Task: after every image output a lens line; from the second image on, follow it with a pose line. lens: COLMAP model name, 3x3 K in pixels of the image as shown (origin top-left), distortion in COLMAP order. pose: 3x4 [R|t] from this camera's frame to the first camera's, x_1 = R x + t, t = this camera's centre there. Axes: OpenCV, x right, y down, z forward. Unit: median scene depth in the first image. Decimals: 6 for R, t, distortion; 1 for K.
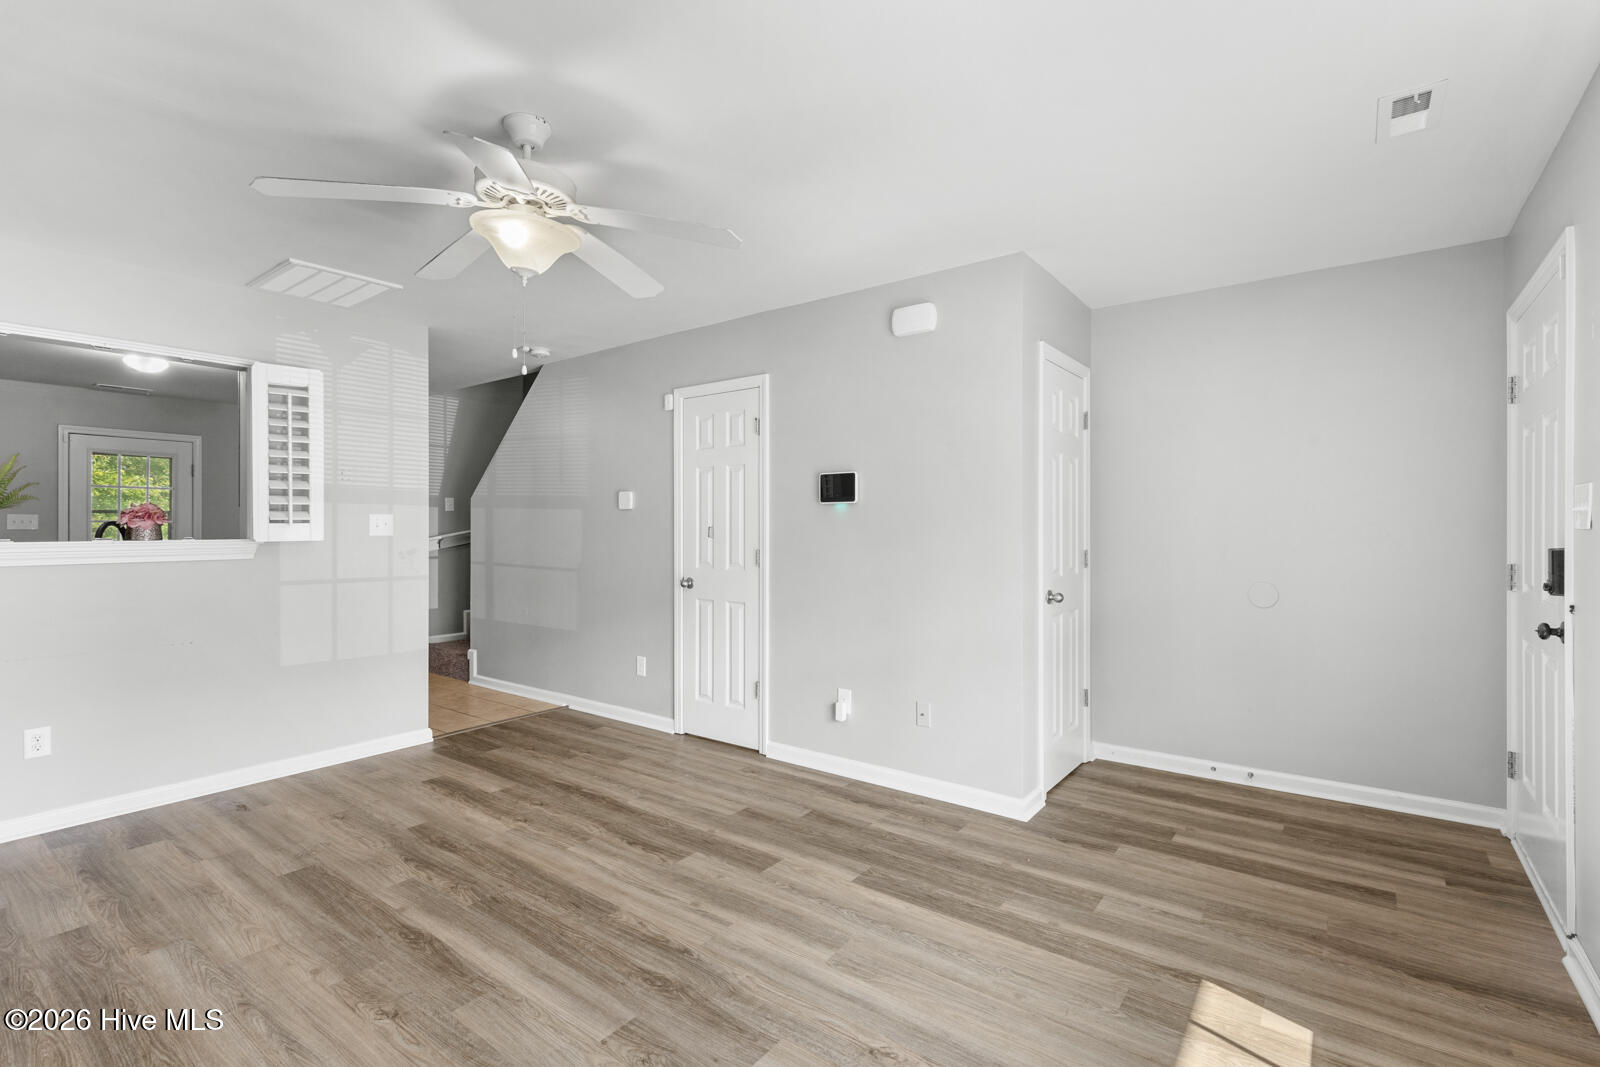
lens RADIAL K [[737.4, 0, 808.1], [0, 737.4, 525.9], [0, 0, 1]] dist [0.008308, -0.003274]
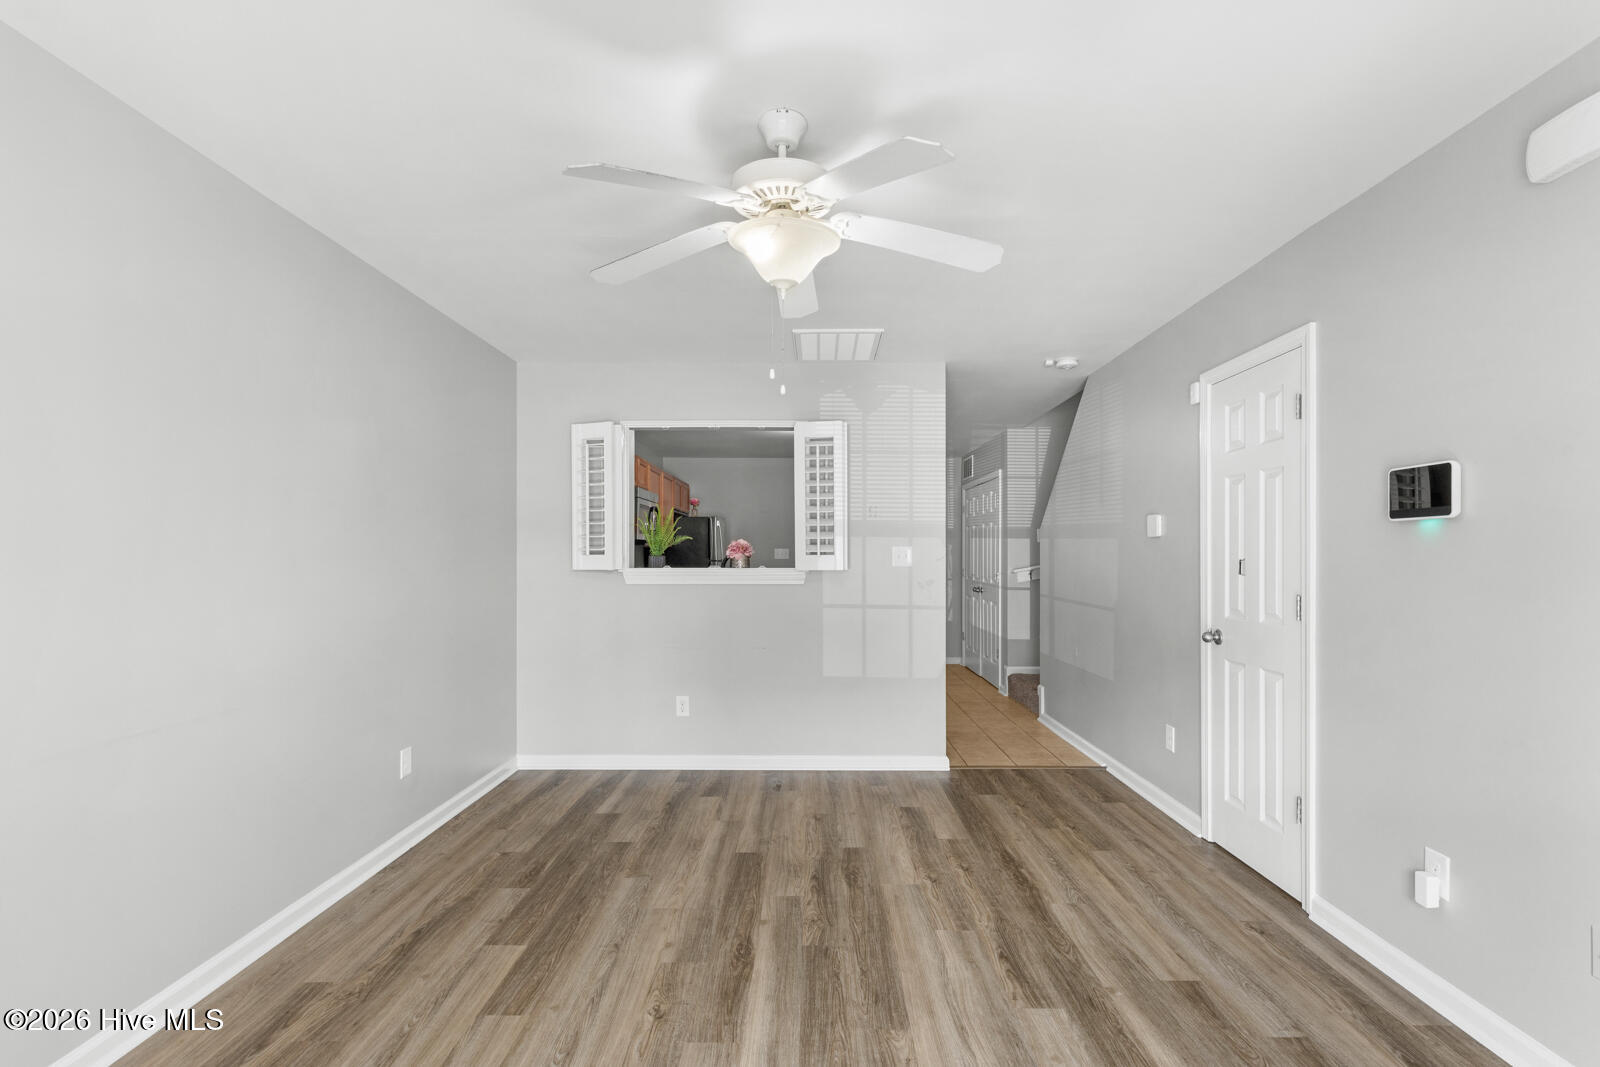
lens RADIAL K [[737.4, 0, 793.1], [0, 737.4, 552.7], [0, 0, 1]] dist [0.008308, -0.003274]
pose [[0.586082, -0.003071, -0.810246, 0.236709], [-0.001547, 0.999987, -0.004909, -0.001464], [0.810250, 0.004130, 0.586070, 0.298669]]
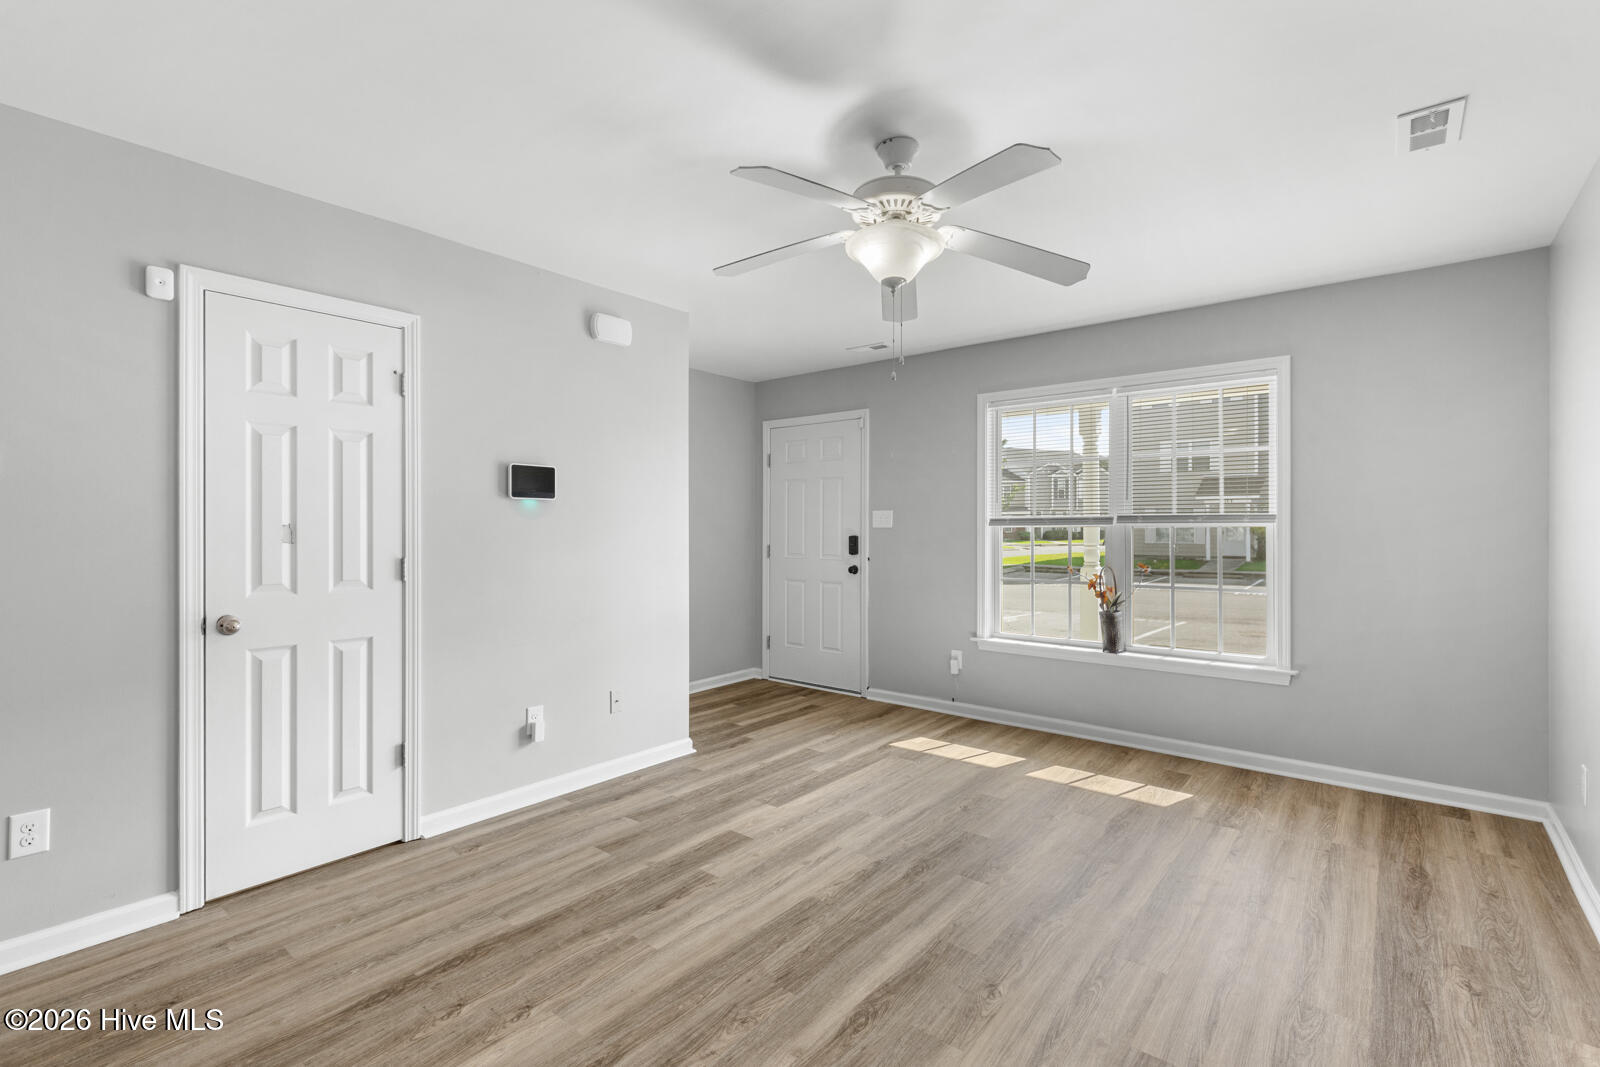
lens RADIAL K [[737.4, 0, 813.2], [0, 737.4, 530.5], [0, 0, 1]] dist [0.008308, -0.003274]
pose [[0.018096, -0.003744, 0.999829, -0.913506], [-0.001337, 0.999992, 0.003769, 0.003350], [-0.999835, -0.001405, 0.018091, 0.698611]]
